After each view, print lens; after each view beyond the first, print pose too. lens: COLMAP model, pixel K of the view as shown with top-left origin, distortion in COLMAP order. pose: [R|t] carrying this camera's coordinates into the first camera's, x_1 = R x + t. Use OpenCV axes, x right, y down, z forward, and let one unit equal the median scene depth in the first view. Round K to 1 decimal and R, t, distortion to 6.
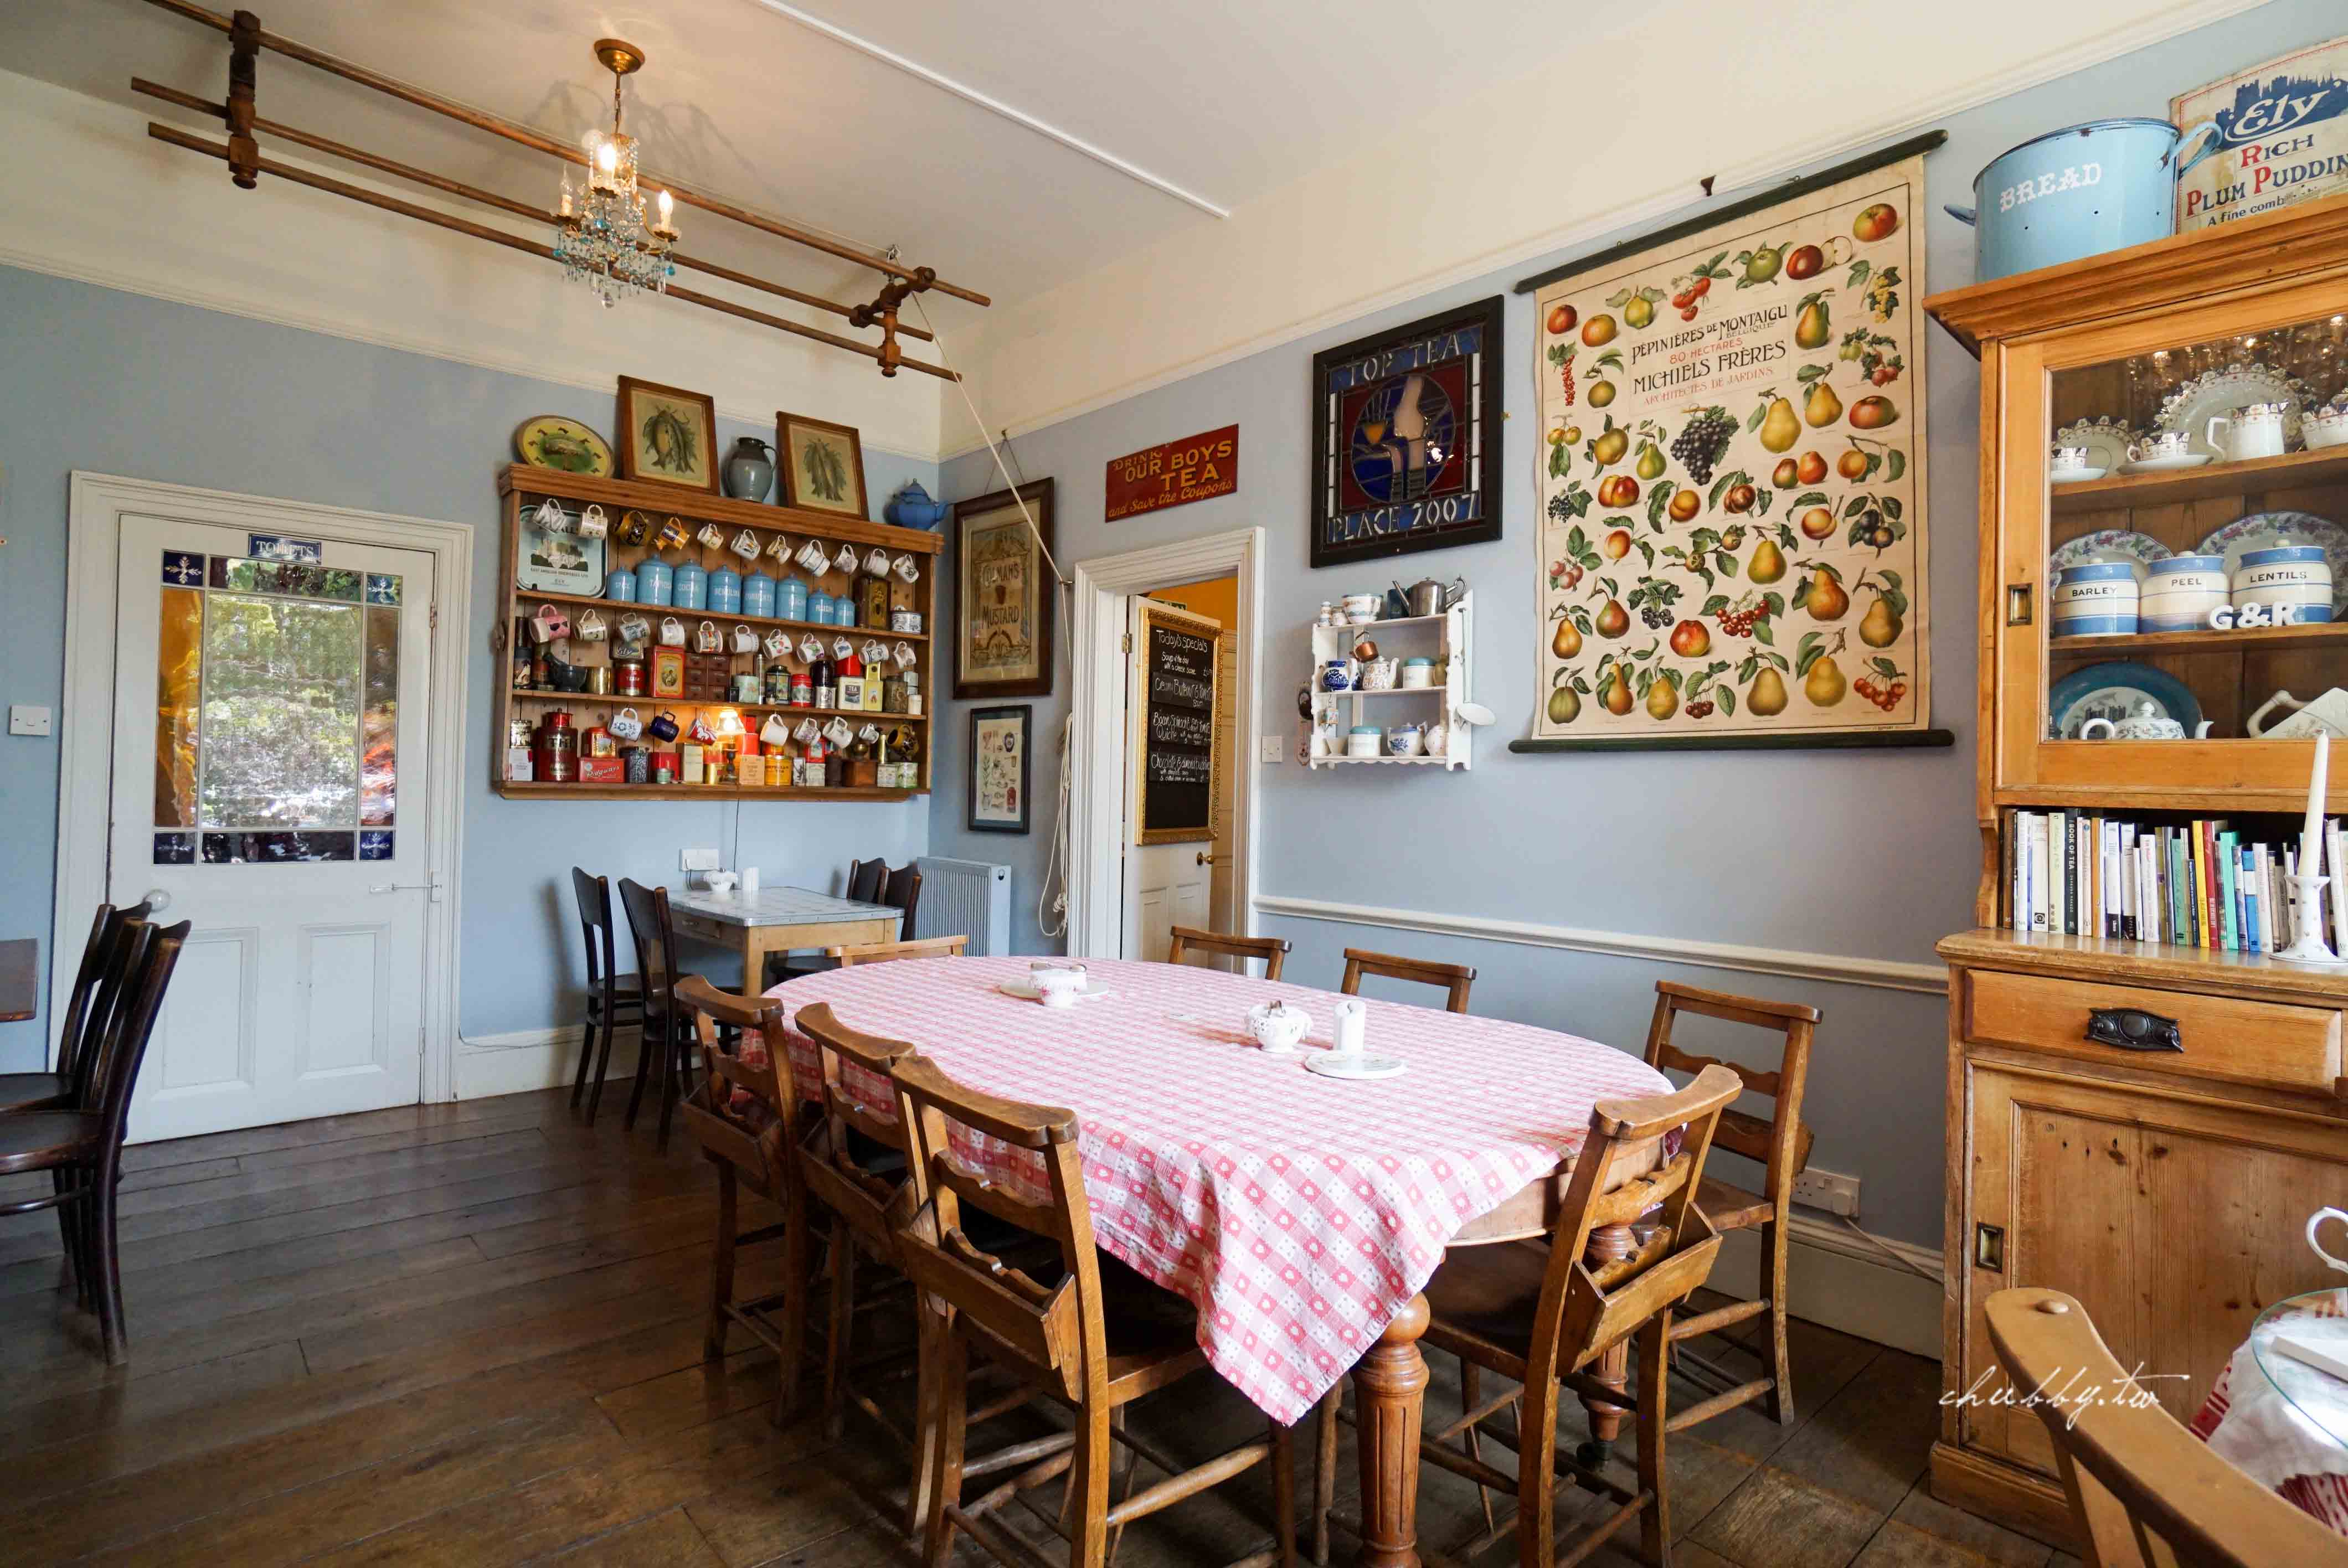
lens RADIAL K [[1196.1, 0, 1175.9], [0, 1196.1, 772.0], [0, 0, 1]] dist [-0.002119, -0.000126]
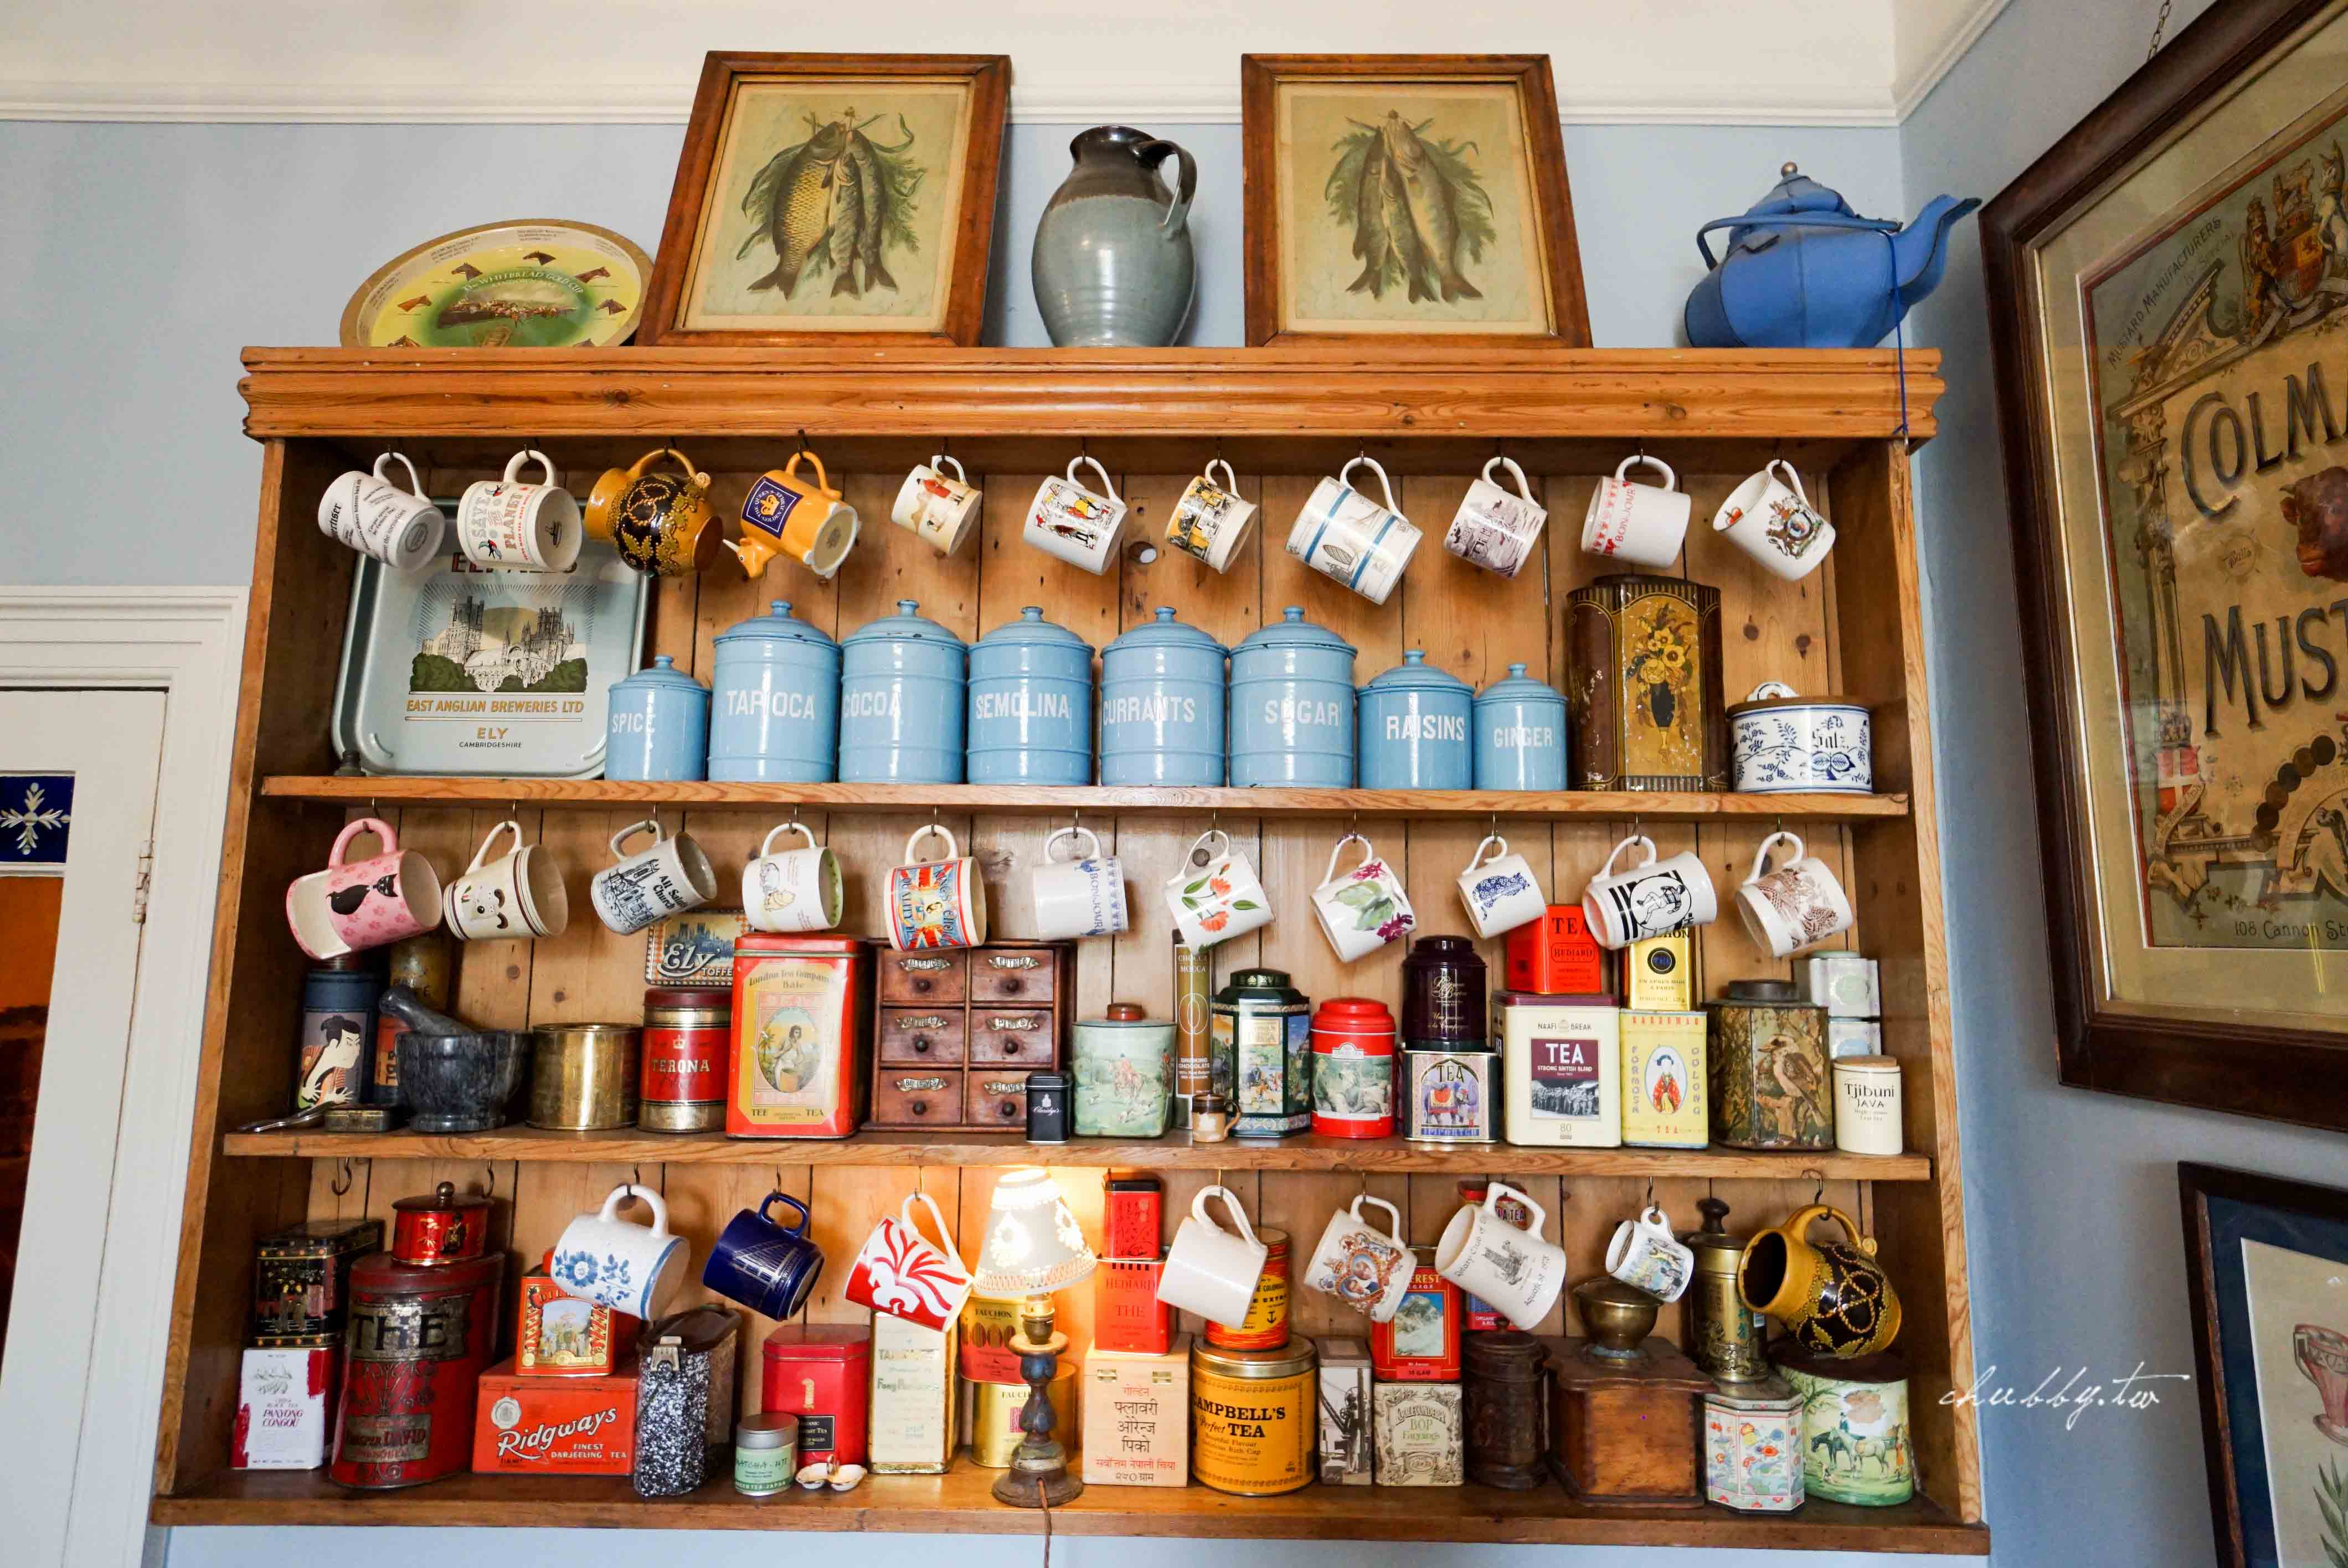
lens RADIAL K [[1405.3, 0, 1174.4], [0, 1405.3, 759.5], [0, 0, 1]] dist [-0.000448, 0.000374]
pose [[0.740712, -0.105515, -0.663485, -0.139851], [0.011236, 0.989397, -0.144802, -0.088261], [0.671729, 0.099801, 0.734044, 0.747588]]
